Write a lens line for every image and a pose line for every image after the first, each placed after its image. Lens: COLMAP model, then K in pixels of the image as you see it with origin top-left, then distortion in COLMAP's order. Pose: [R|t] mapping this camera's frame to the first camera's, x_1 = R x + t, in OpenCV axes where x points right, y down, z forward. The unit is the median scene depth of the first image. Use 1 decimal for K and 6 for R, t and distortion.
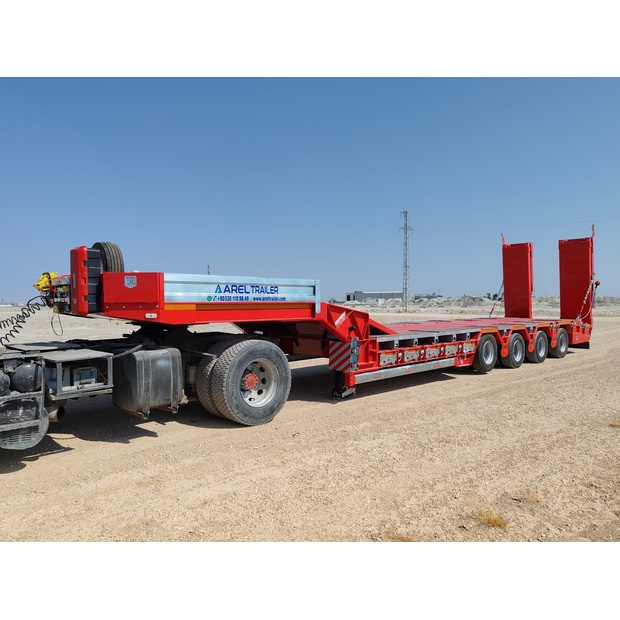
lens RADIAL K [[474.0, 0, 310.0], [0, 474.0, 310.0], [0, 0, 1]] dist [0.026528, -0.000289]
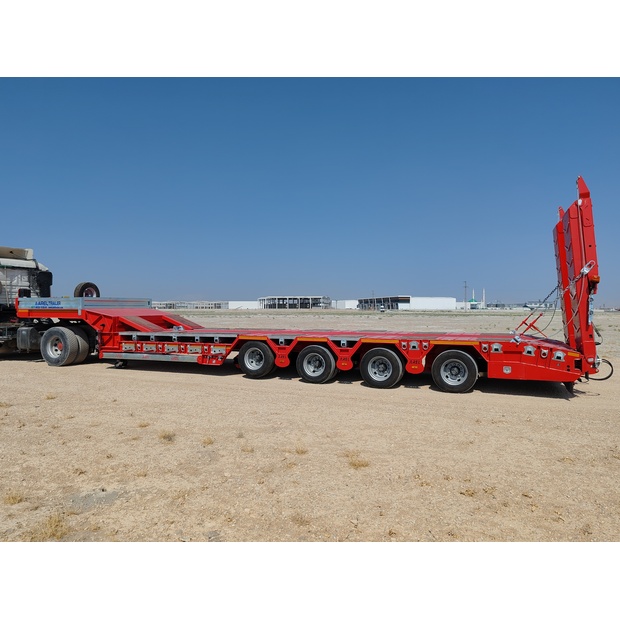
lens RADIAL K [[474.0, 0, 310.0], [0, 474.0, 310.0], [0, 0, 1]] dist [0.026528, -0.000289]
pose [[0.408952, 0.043864, -0.911501, 1.862862], [0.001953, 0.998800, 0.048941, -0.092161], [0.912554, -0.021795, 0.408376, 0.944963]]
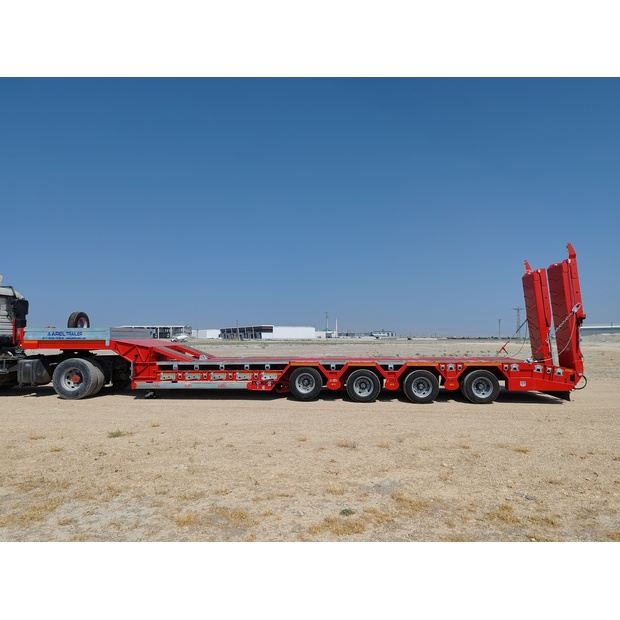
lens RADIAL K [[474.0, 0, 310.0], [0, 474.0, 310.0], [0, 0, 1]] dist [0.026528, -0.000289]
pose [[0.655745, -0.005905, -0.754960, 1.716973], [-0.006754, 0.999884, -0.013687, -0.100295], [0.754953, 0.014074, 0.655628, 0.337744]]
